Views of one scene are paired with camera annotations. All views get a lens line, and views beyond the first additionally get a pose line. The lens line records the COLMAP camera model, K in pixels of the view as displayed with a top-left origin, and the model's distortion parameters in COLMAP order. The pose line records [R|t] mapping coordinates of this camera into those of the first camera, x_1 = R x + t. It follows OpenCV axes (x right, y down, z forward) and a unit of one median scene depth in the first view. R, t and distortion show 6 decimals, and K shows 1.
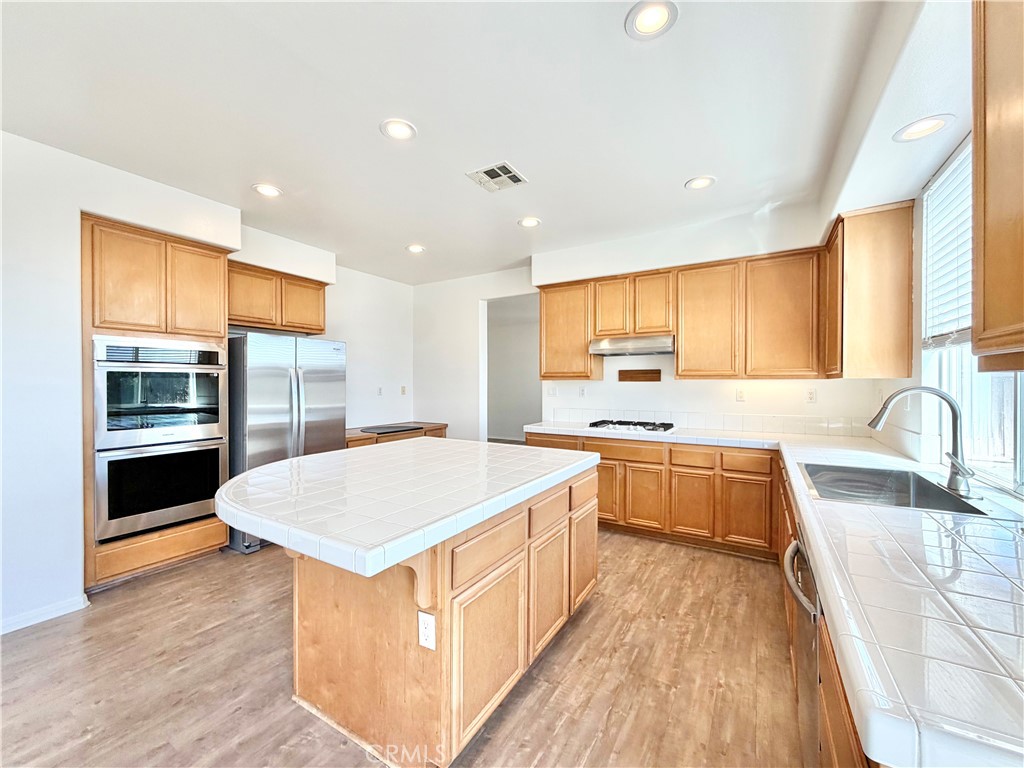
lens RADIAL K [[409.5, 0, 512.7], [0, 409.5, 386.3], [0, 0, 1]] dist [-0.001682, -0.000090]
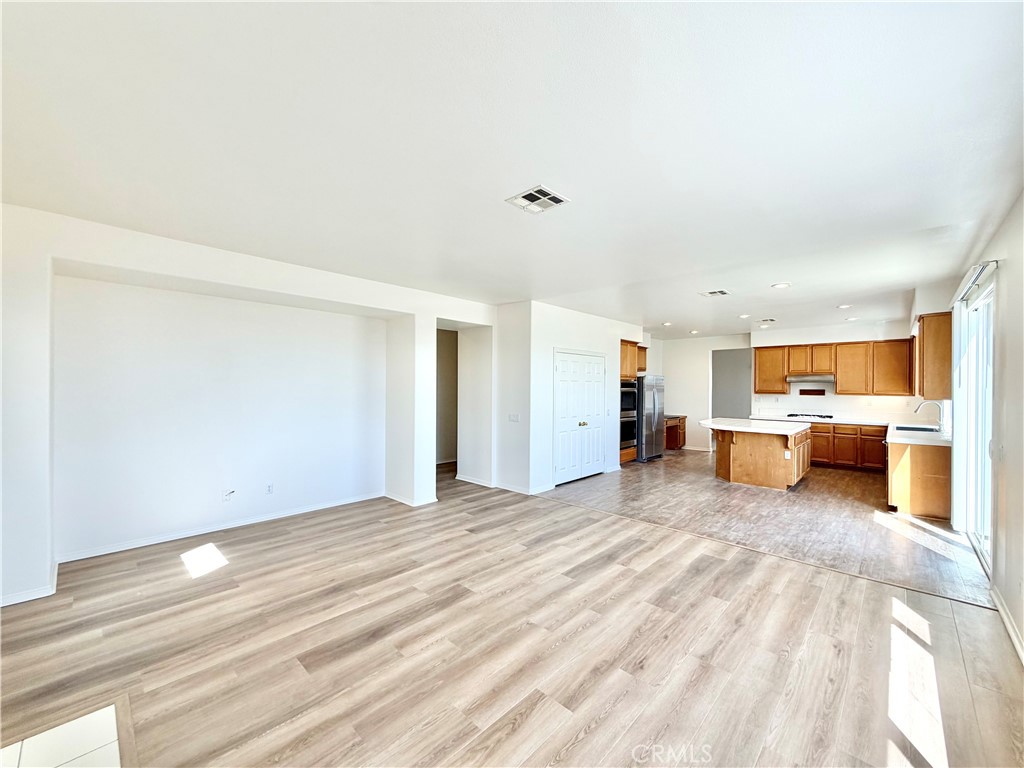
lens RADIAL K [[409.5, 0, 512.7], [0, 409.5, 386.3], [0, 0, 1]] dist [-0.001682, -0.000090]
pose [[0.978792, 0.006990, -0.204737, -0.838360], [-0.009312, 0.999903, -0.010380, -0.024768], [0.204645, 0.012066, 0.978762, -1.482237]]
